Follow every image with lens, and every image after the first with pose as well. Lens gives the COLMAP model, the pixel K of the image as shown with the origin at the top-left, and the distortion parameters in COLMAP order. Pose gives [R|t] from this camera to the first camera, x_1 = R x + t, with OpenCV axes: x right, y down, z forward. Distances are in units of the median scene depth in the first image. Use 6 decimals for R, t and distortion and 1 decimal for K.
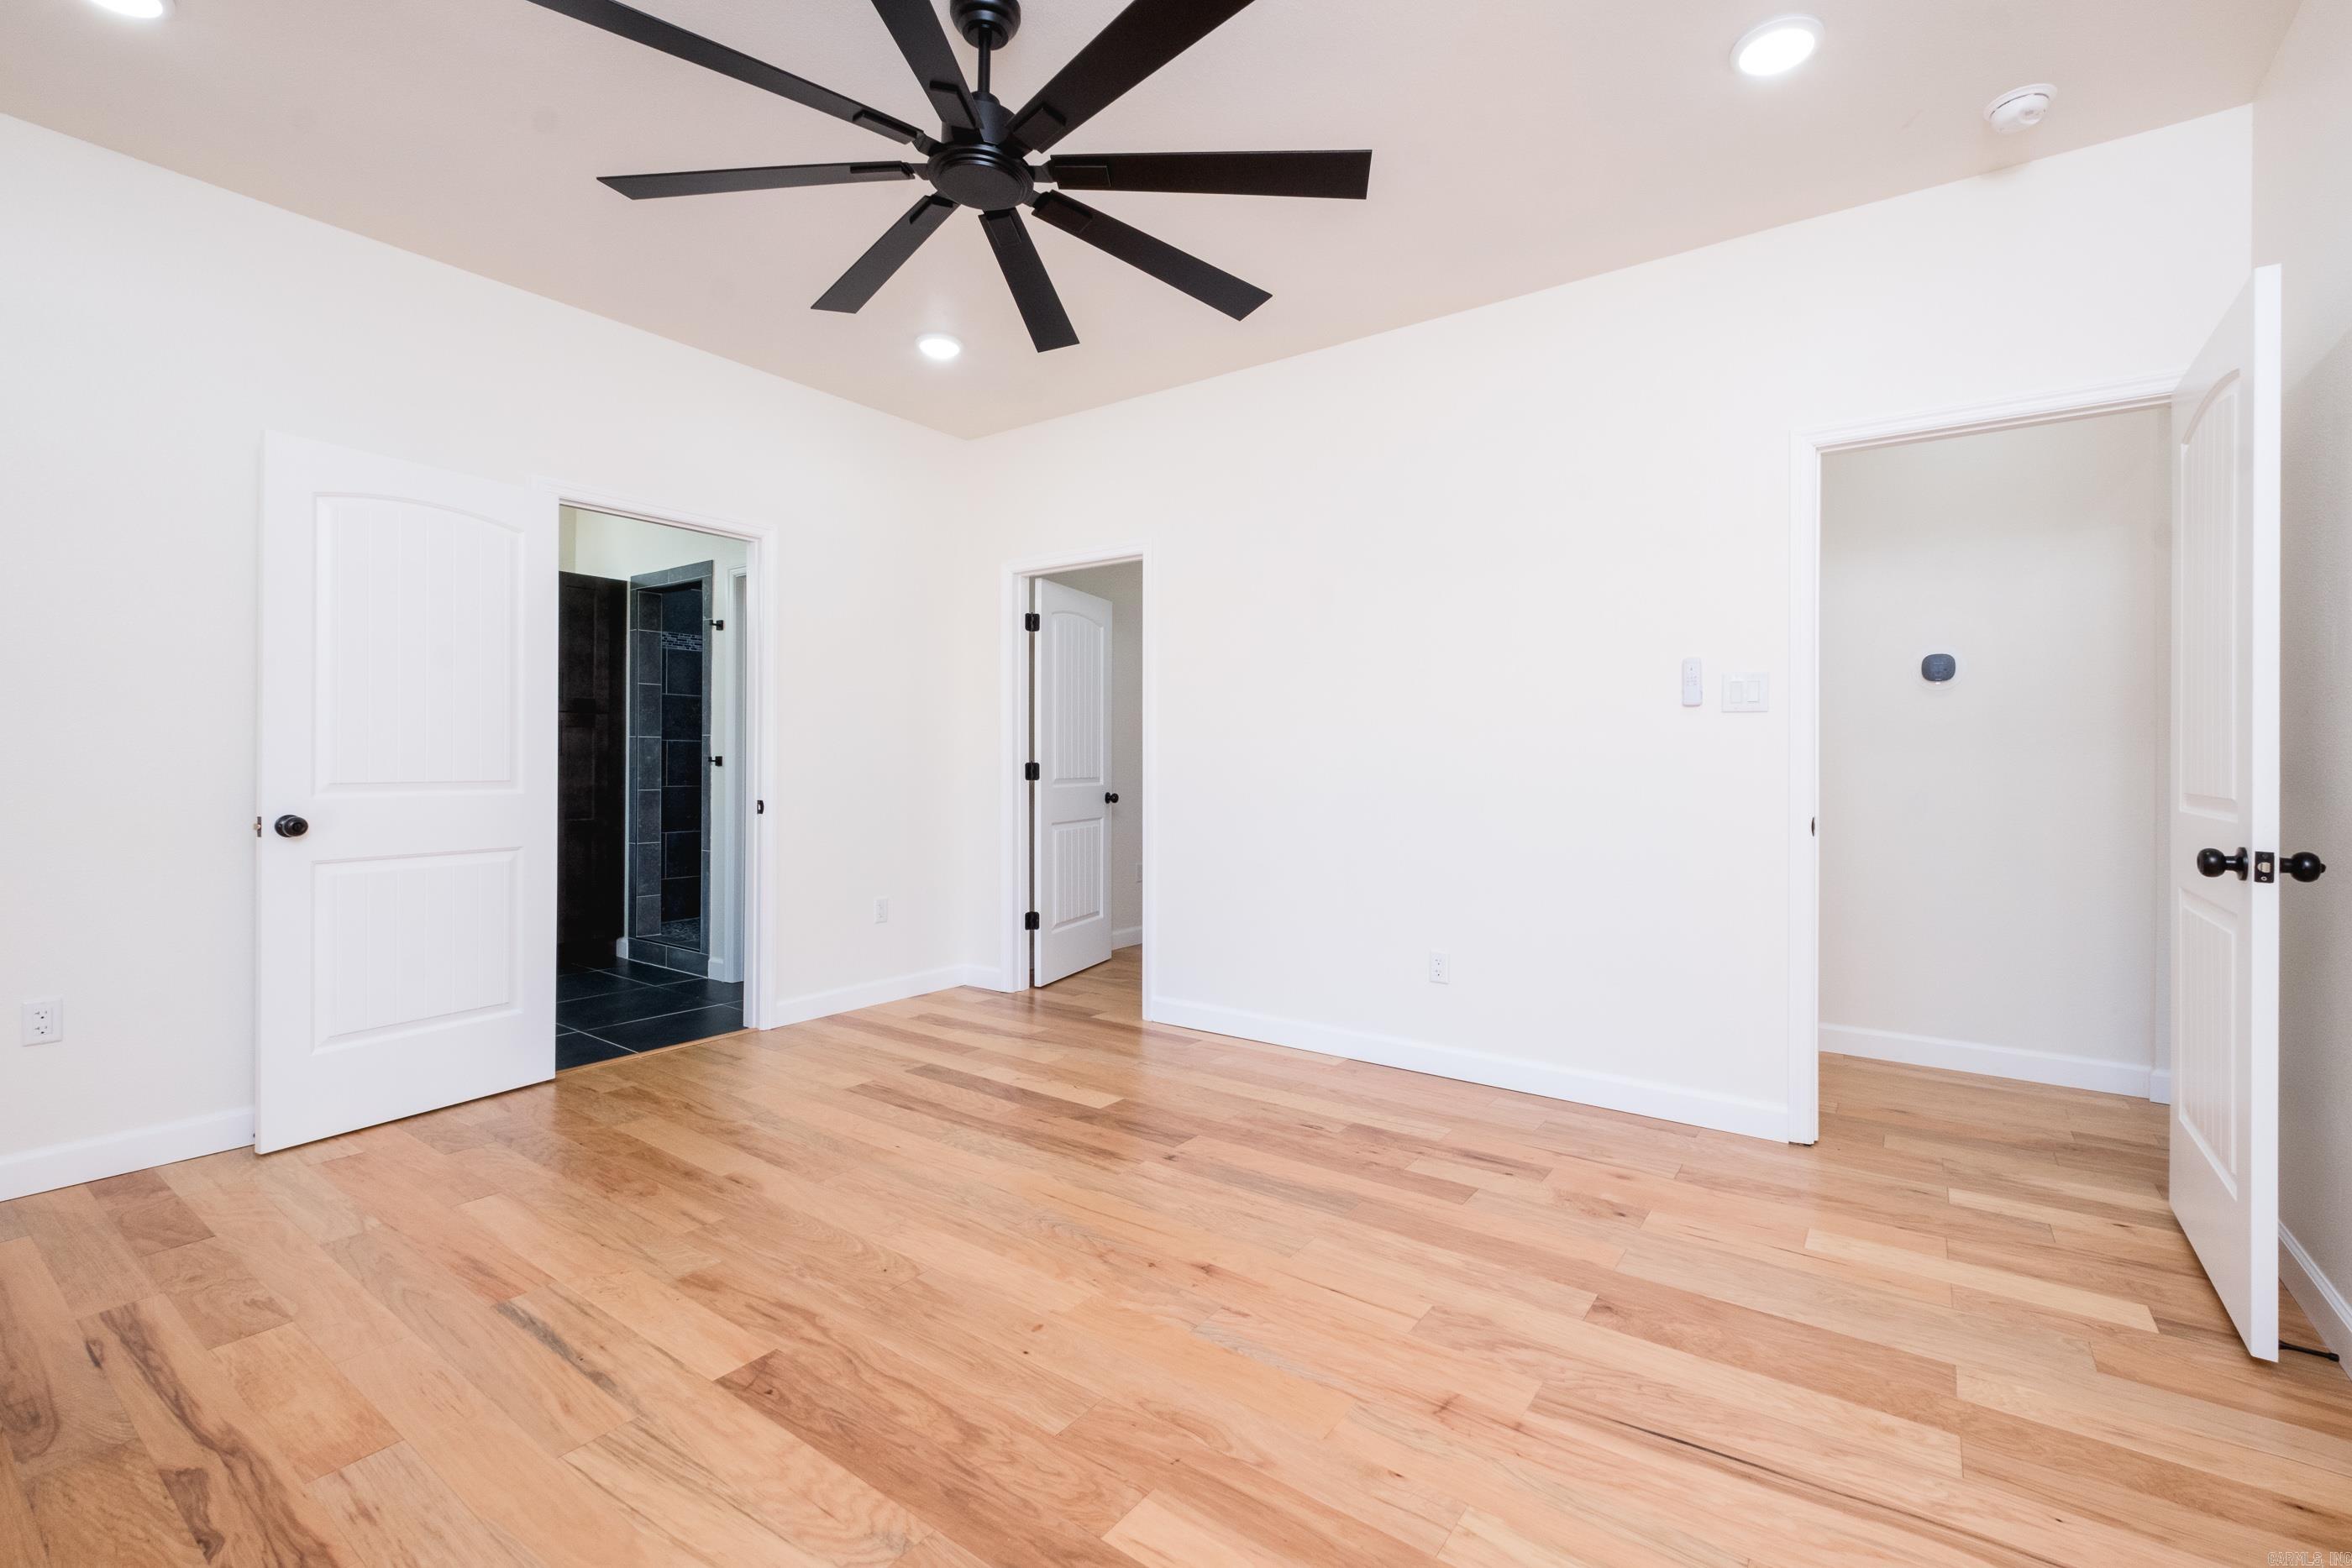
lens RADIAL K [[1030.0, 0, 1178.3], [0, 1030.0, 775.6], [0, 0, 1]] dist [0.009613, -0.007109]
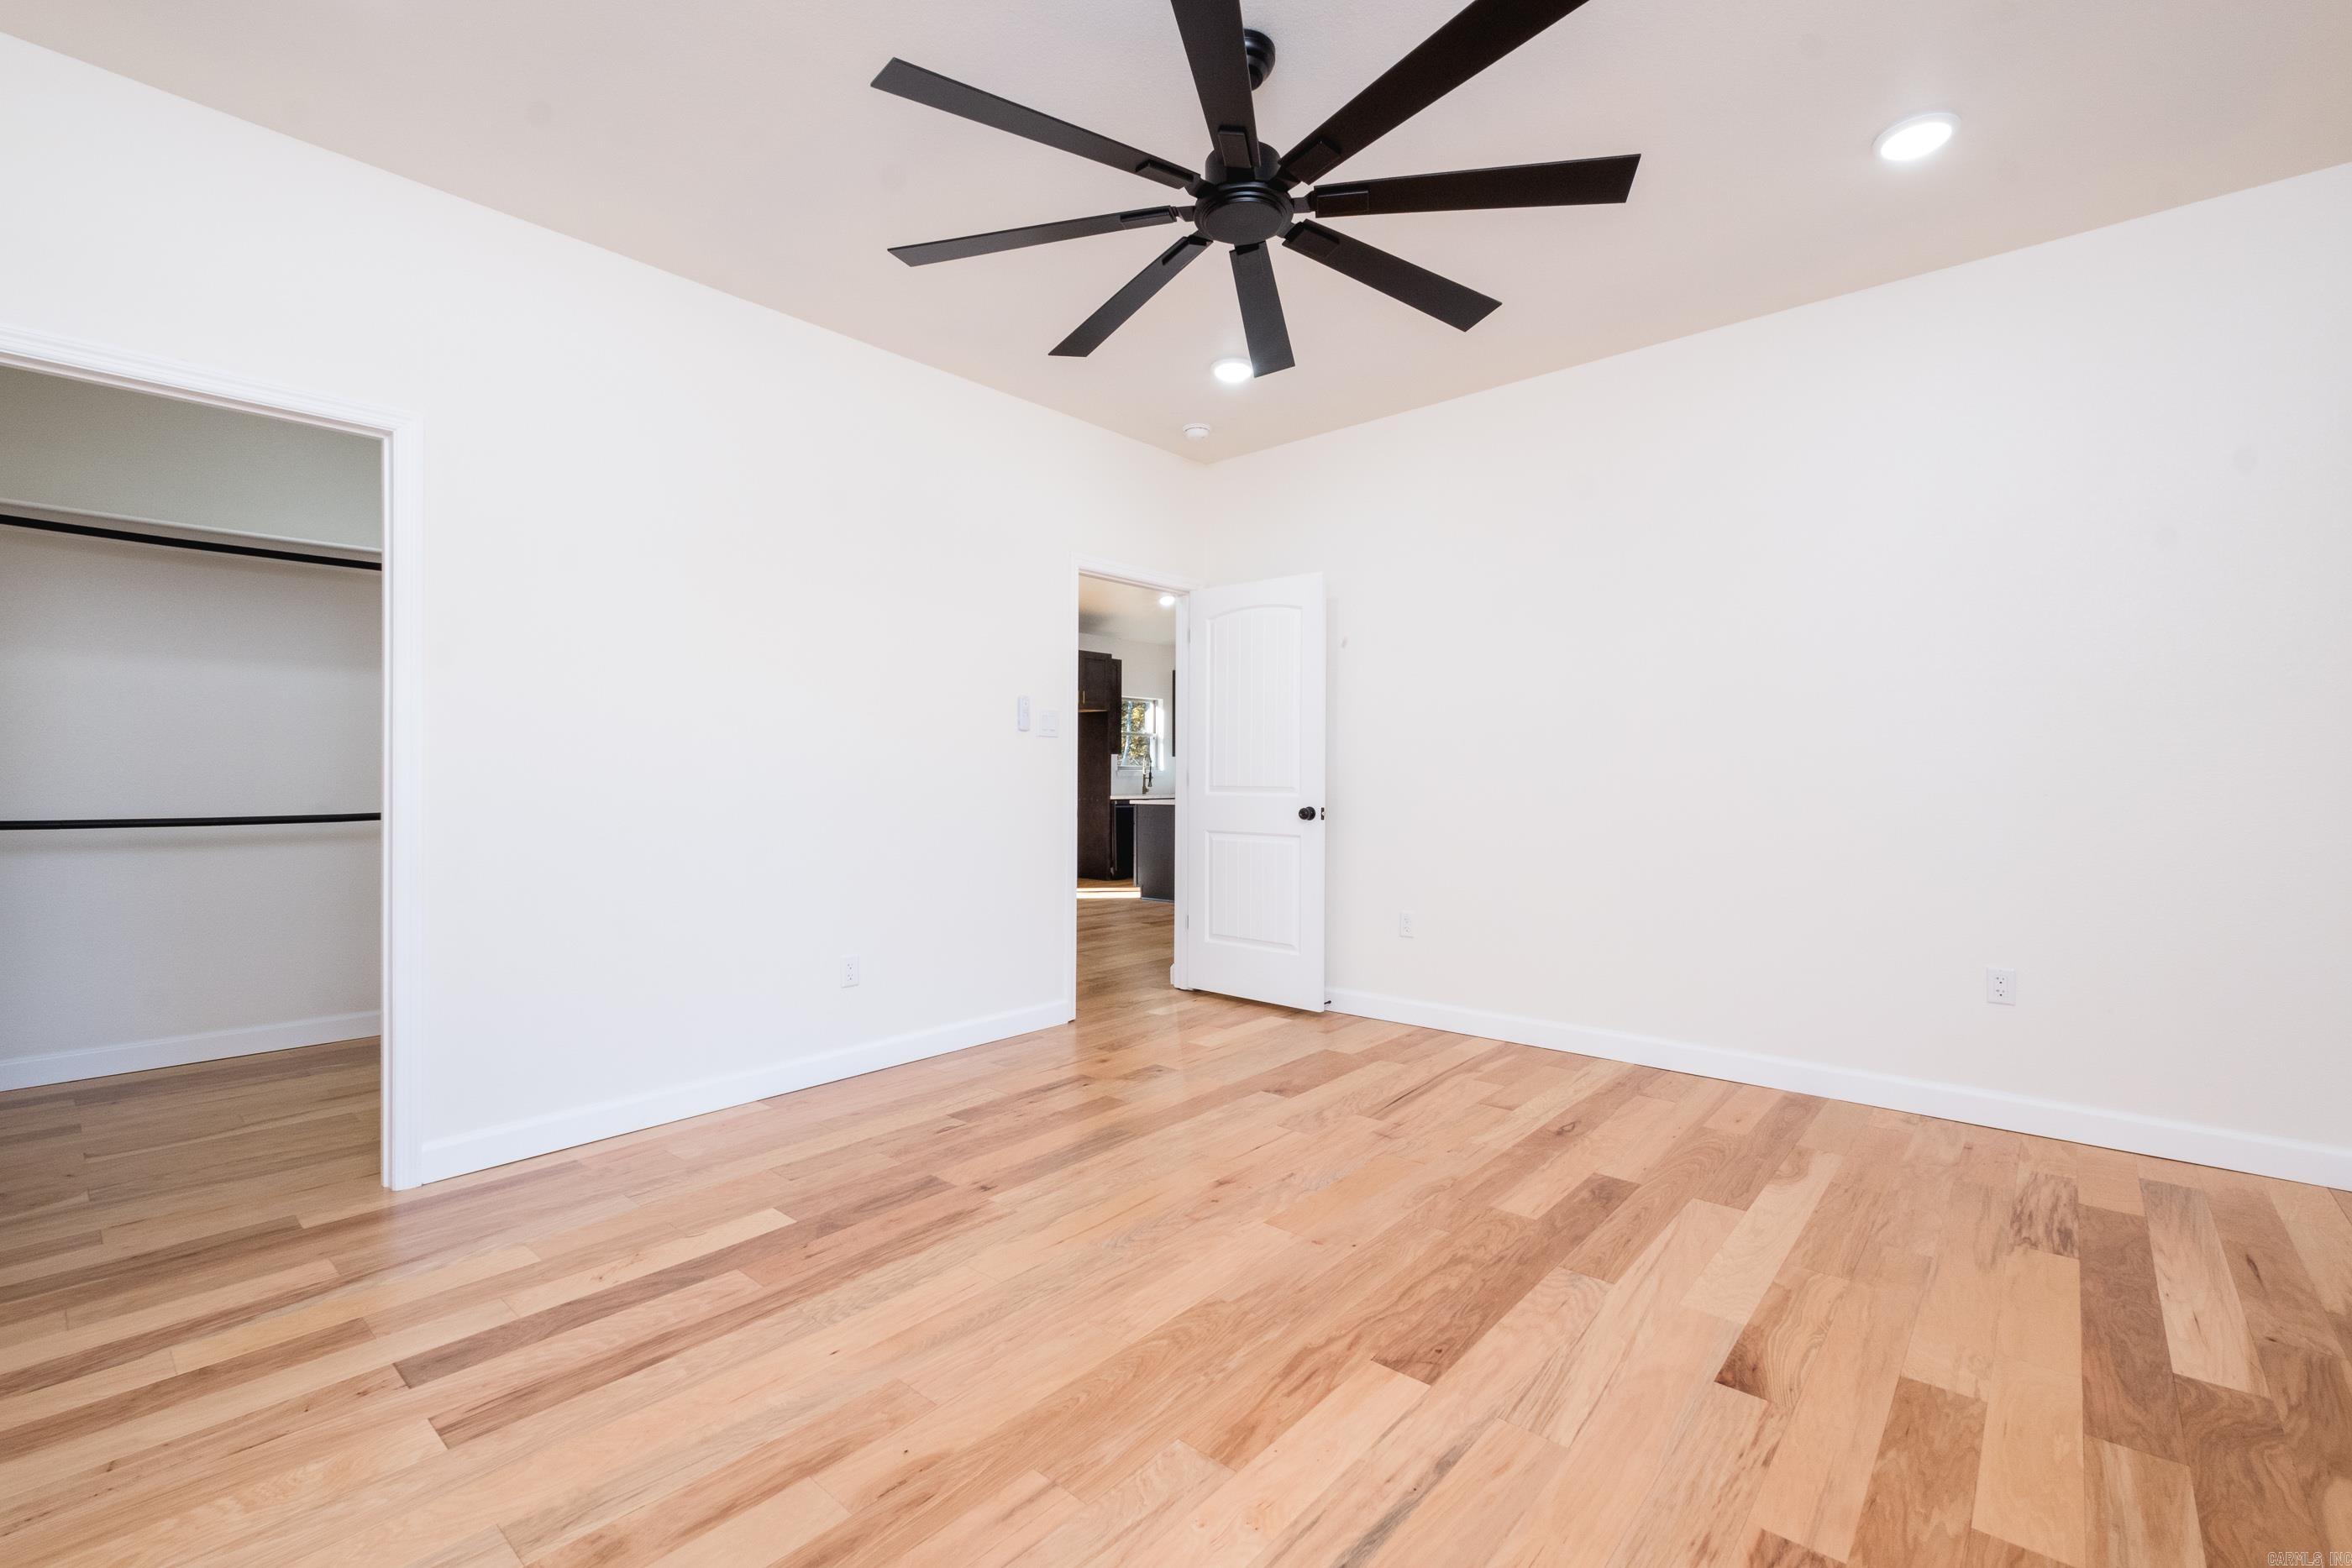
lens RADIAL K [[1030.0, 0, 1178.3], [0, 1030.0, 775.6], [0, 0, 1]] dist [0.009613, -0.007109]
pose [[0.079960, -0.006235, 0.996779, -1.215521], [0.014243, 0.999886, 0.005112, -0.018787], [-0.996696, 0.013788, 0.080040, 0.951674]]
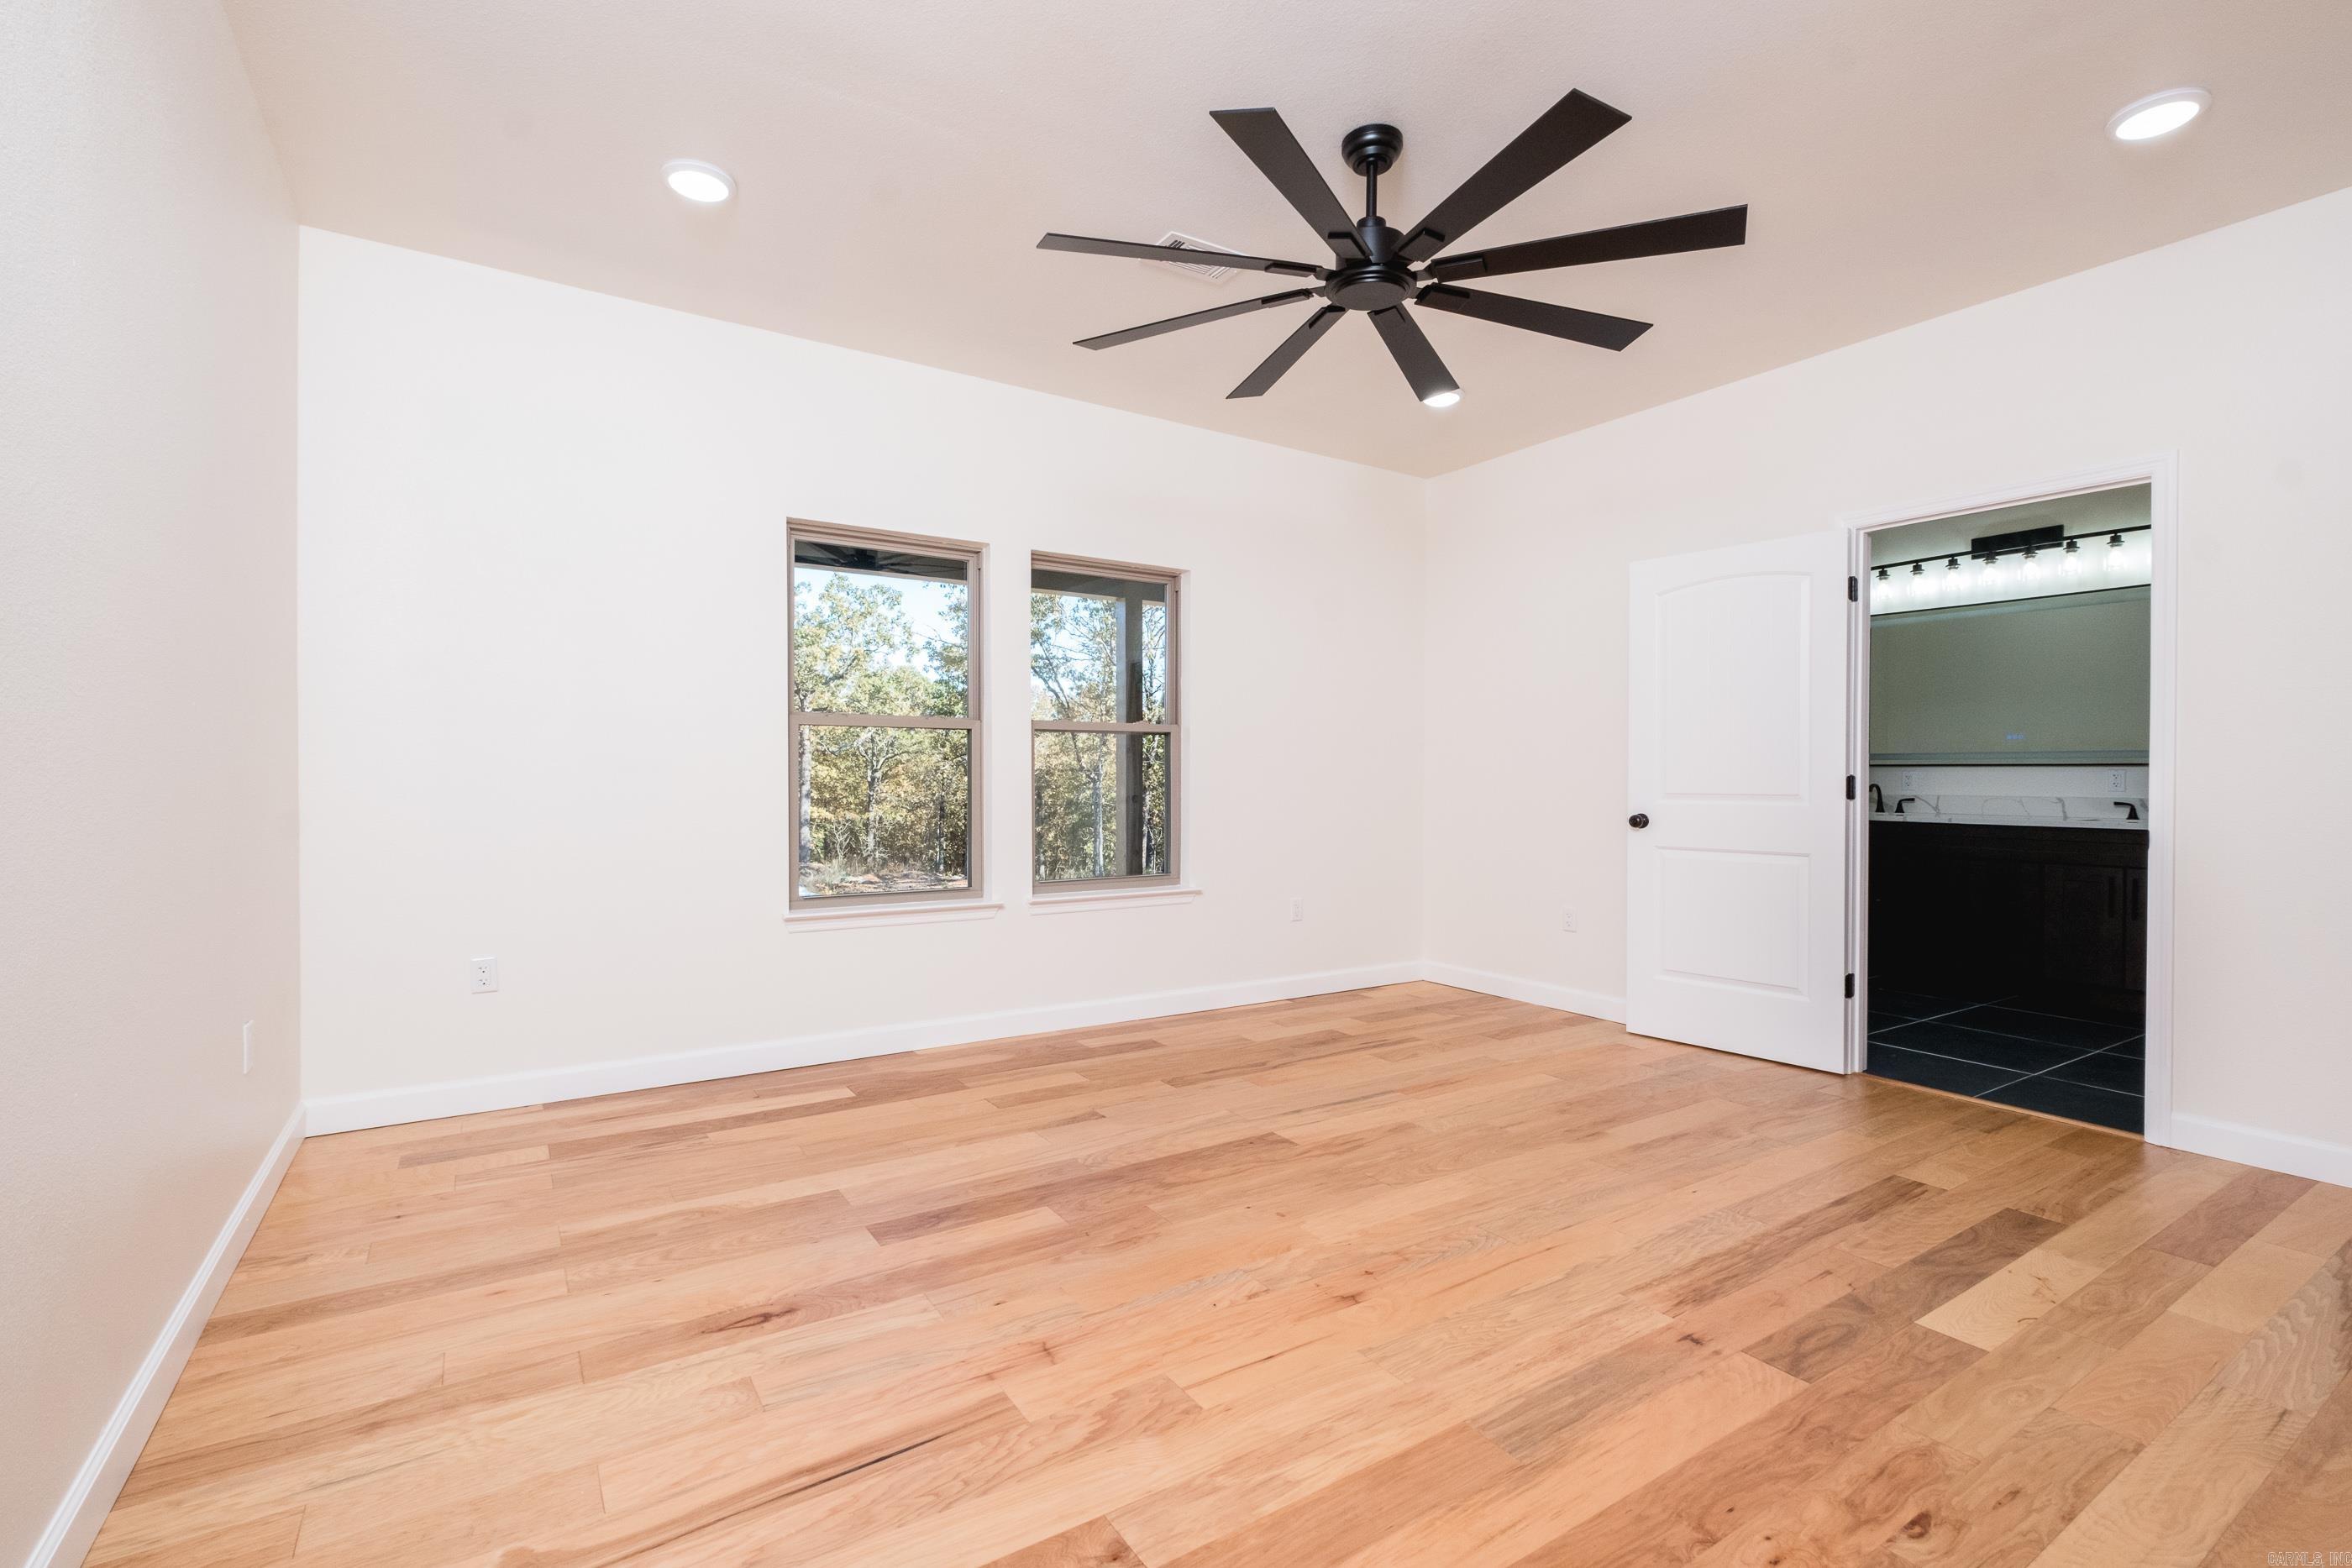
lens RADIAL K [[1030.0, 0, 1178.3], [0, 1030.0, 775.6], [0, 0, 1]] dist [0.009613, -0.007109]
pose [[-0.356485, -0.007843, -0.934268, 0.957455], [-0.018296, 0.999832, -0.001412, 0.012705], [0.934122, 0.016590, -0.356568, 1.184720]]
